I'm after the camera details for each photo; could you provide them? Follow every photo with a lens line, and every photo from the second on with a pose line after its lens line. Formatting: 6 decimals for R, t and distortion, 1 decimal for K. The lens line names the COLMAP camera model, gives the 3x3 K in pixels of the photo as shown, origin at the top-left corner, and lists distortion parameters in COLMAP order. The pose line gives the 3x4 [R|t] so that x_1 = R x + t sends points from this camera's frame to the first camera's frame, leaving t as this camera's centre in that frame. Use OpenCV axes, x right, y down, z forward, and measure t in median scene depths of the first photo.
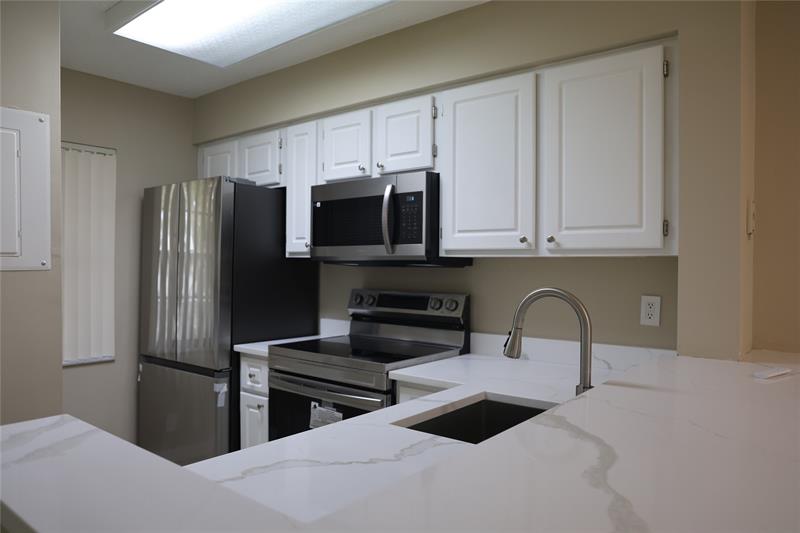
lens RADIAL K [[561.7, 0, 399.2], [0, 561.7, 268.0], [0, 0, 1]] dist [-0.053371, 0.012526]
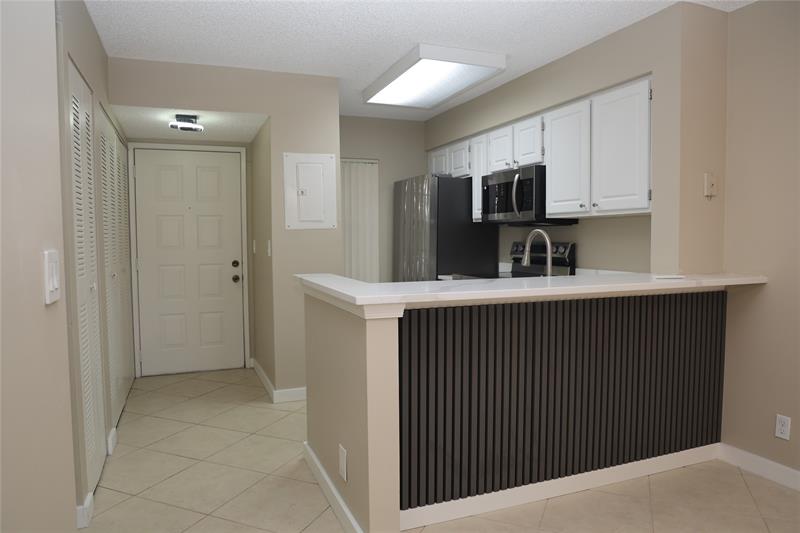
lens RADIAL K [[561.7, 0, 401.3], [0, 561.7, 268.5], [0, 0, 1]] dist [-0.053371, 0.012526]
pose [[0.869710, 0.016261, -0.493295, 0.434187], [0.008399, 0.998825, 0.047734, 0.037354], [0.493492, -0.045658, 0.868551, -0.506006]]
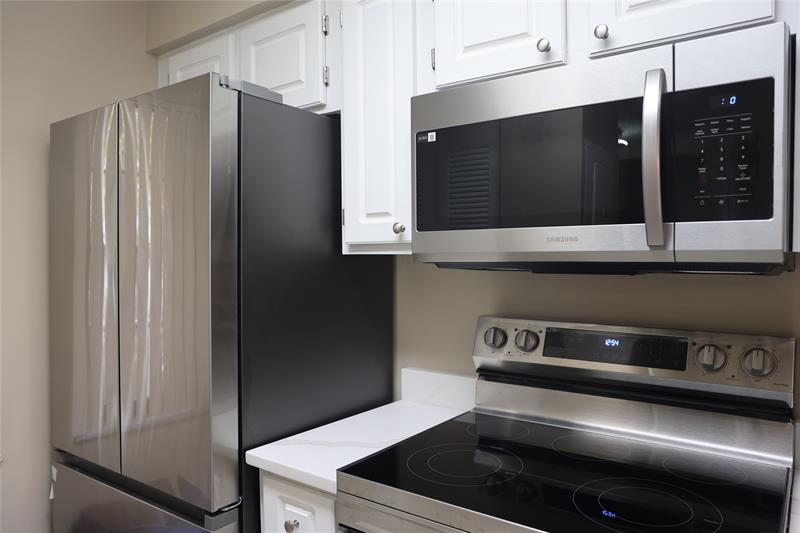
lens RADIAL K [[561.7, 0, 399.0], [0, 561.7, 266.4], [0, 0, 1]] dist [-0.053371, 0.012526]
pose [[0.998675, -0.018428, 0.048053, -0.192249], [0.017423, 0.999622, 0.021249, -0.019930], [-0.048427, -0.020384, 0.998619, 0.549927]]
